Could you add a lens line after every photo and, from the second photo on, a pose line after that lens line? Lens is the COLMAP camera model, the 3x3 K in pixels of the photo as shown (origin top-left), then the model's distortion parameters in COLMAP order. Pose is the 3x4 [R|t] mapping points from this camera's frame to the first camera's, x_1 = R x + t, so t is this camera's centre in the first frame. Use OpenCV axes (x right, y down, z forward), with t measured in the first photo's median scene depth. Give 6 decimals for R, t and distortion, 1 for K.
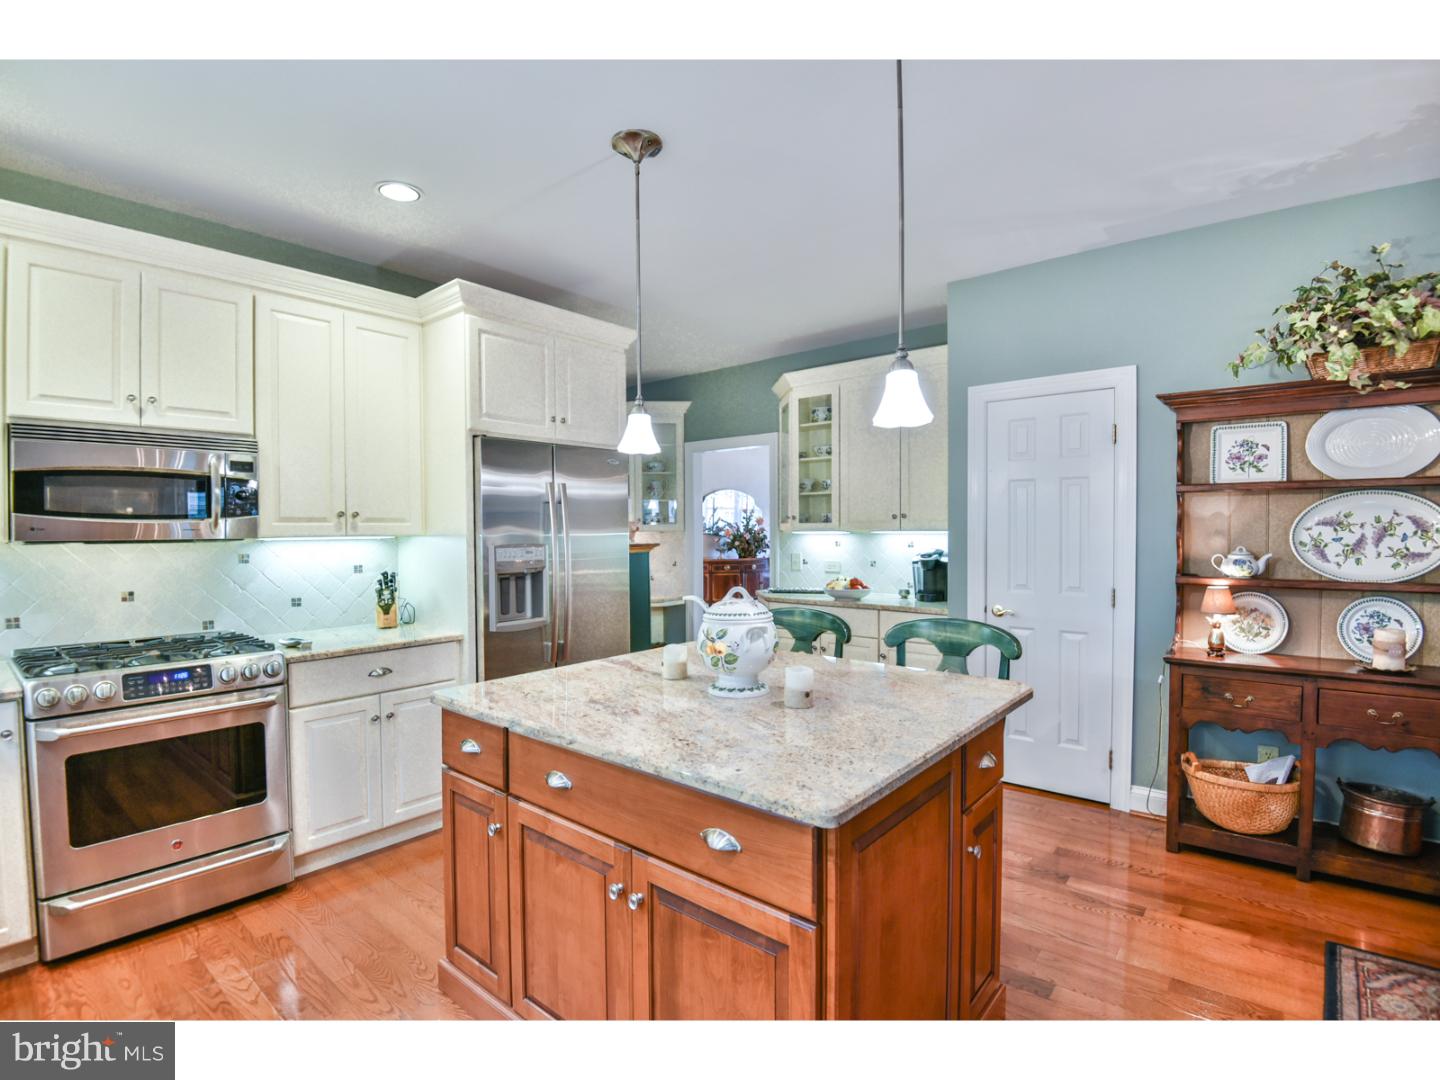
lens RADIAL K [[677.8, 0, 721.1], [0, 677.8, 545.4], [0, 0, 1]] dist [-0.042649, -0.002484]
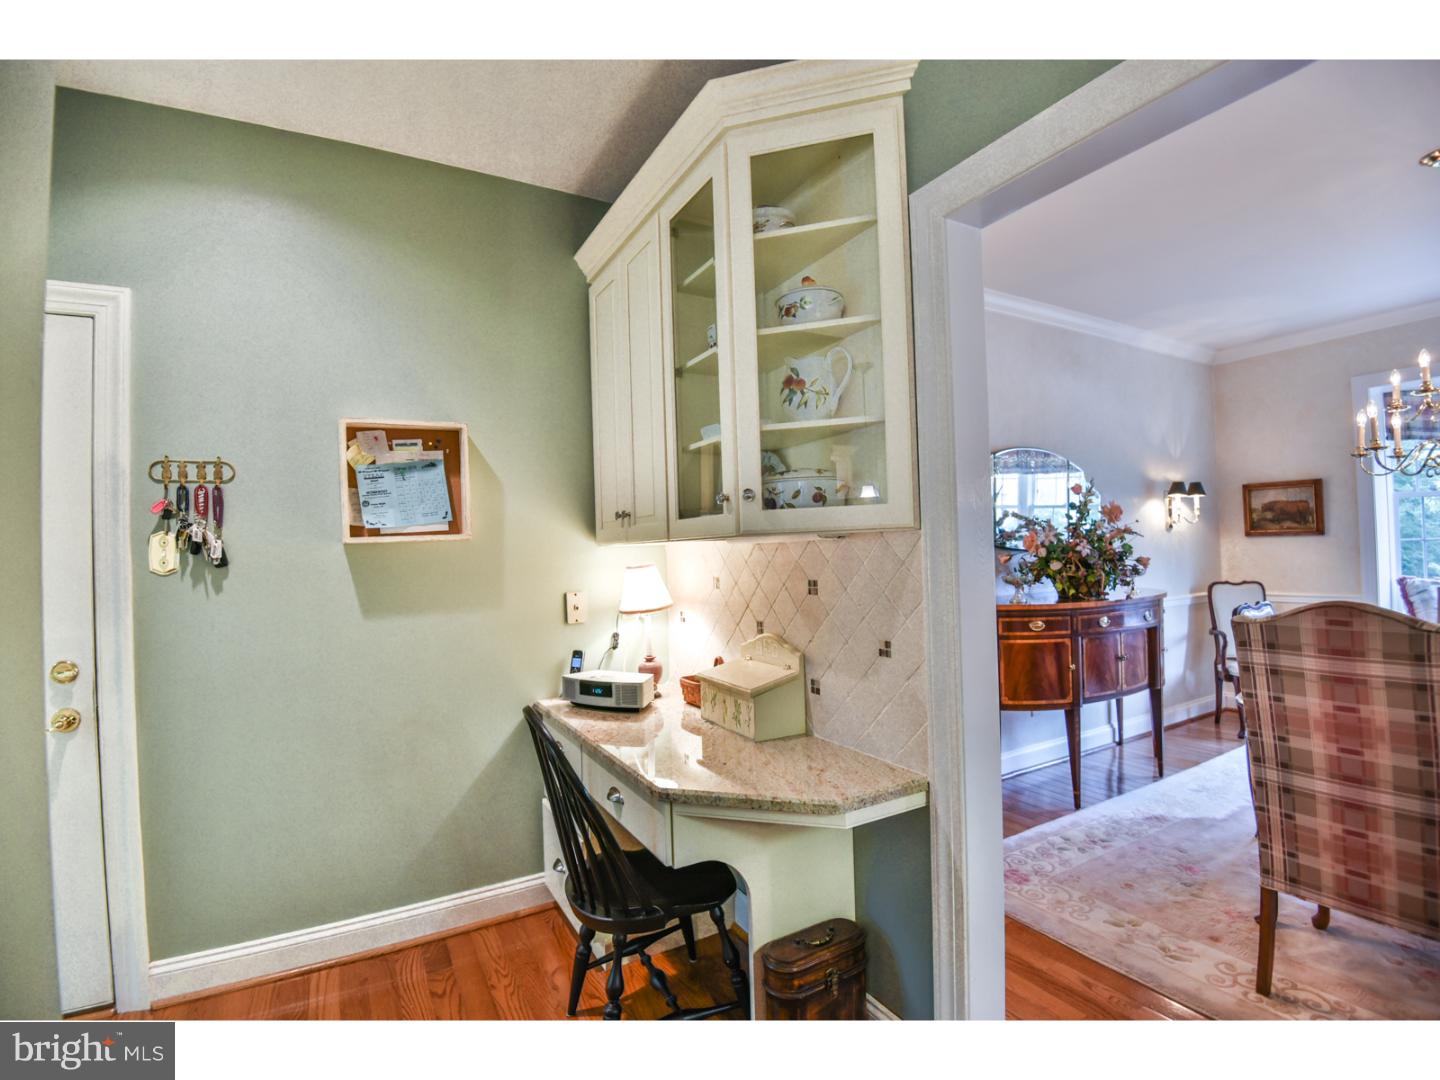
lens RADIAL K [[677.8, 0, 717.1], [0, 677.8, 544.5], [0, 0, 1]] dist [-0.042649, -0.002484]
pose [[0.933450, -0.025607, -0.357793, -0.024446], [0.013385, 0.999241, -0.036594, -0.003804], [0.358459, 0.029370, 0.933084, 0.526562]]
